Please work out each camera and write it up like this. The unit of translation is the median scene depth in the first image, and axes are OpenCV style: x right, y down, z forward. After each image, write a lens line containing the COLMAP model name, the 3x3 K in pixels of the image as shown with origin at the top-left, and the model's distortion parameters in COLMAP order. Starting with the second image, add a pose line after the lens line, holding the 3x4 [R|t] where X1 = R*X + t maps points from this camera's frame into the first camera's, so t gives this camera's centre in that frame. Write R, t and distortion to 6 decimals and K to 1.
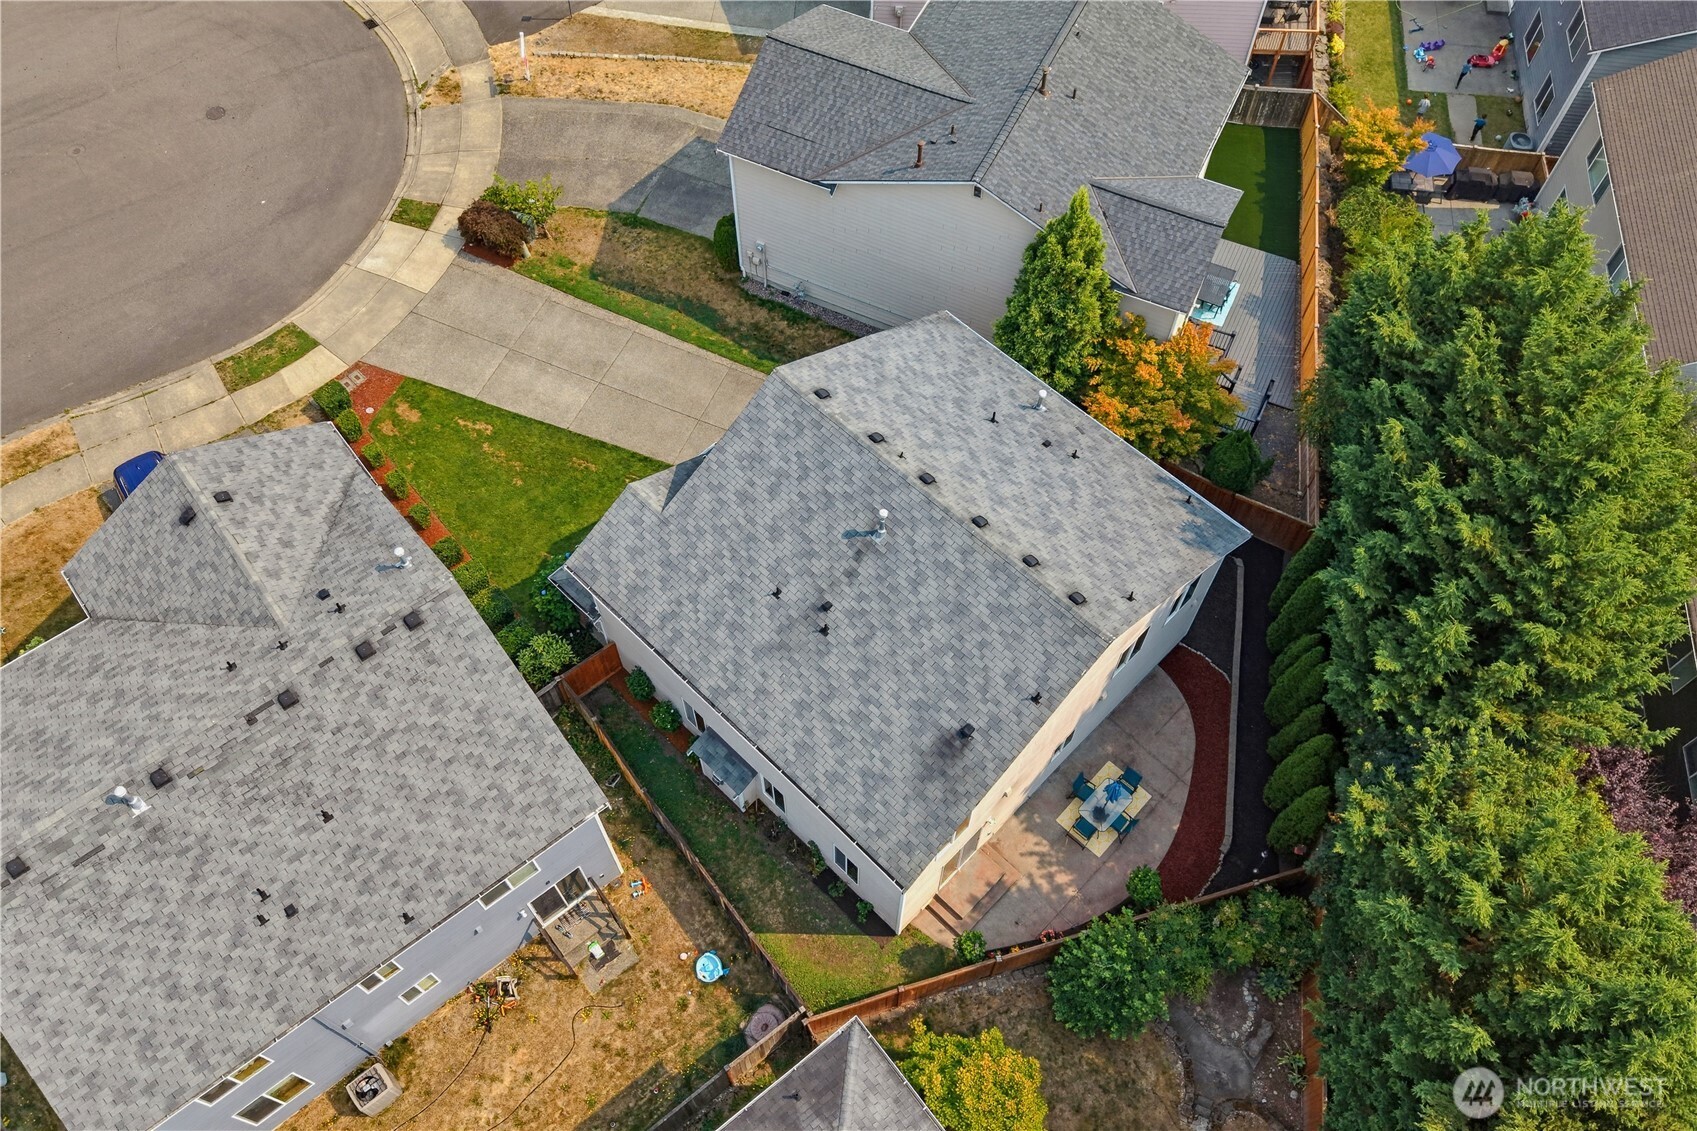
lens RADIAL K [[1154.7, 0, 741.2], [0, 1154.7, 565.5], [0, 0, 1]] dist [0.021549, 0.002765]
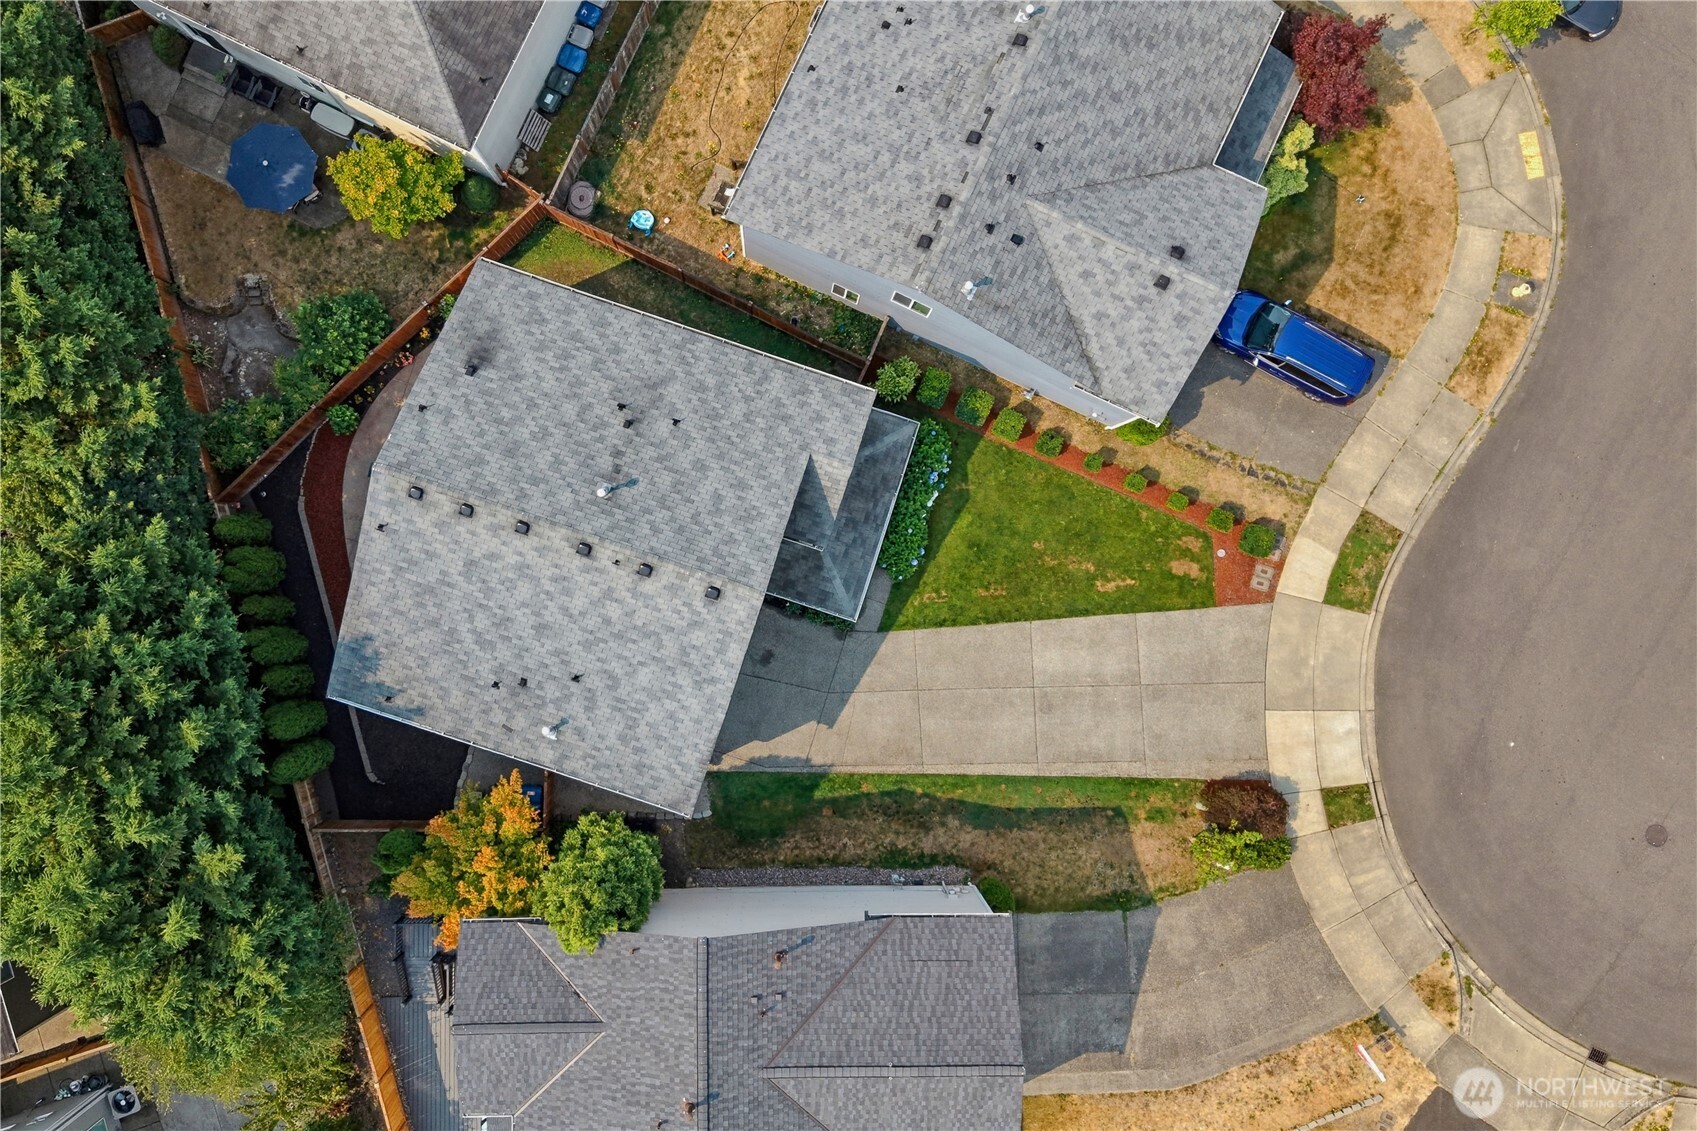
lens RADIAL K [[1184.3, 0, 850.3], [0, 1184.3, 449.5], [0, 0, 1]] dist [0.072090, -0.075284]
pose [[-0.879849, 0.473136, -0.044815, -0.035729], [-0.438519, -0.771871, 0.460344, -0.391574], [0.183214, 0.424685, 0.886609, -0.005836]]
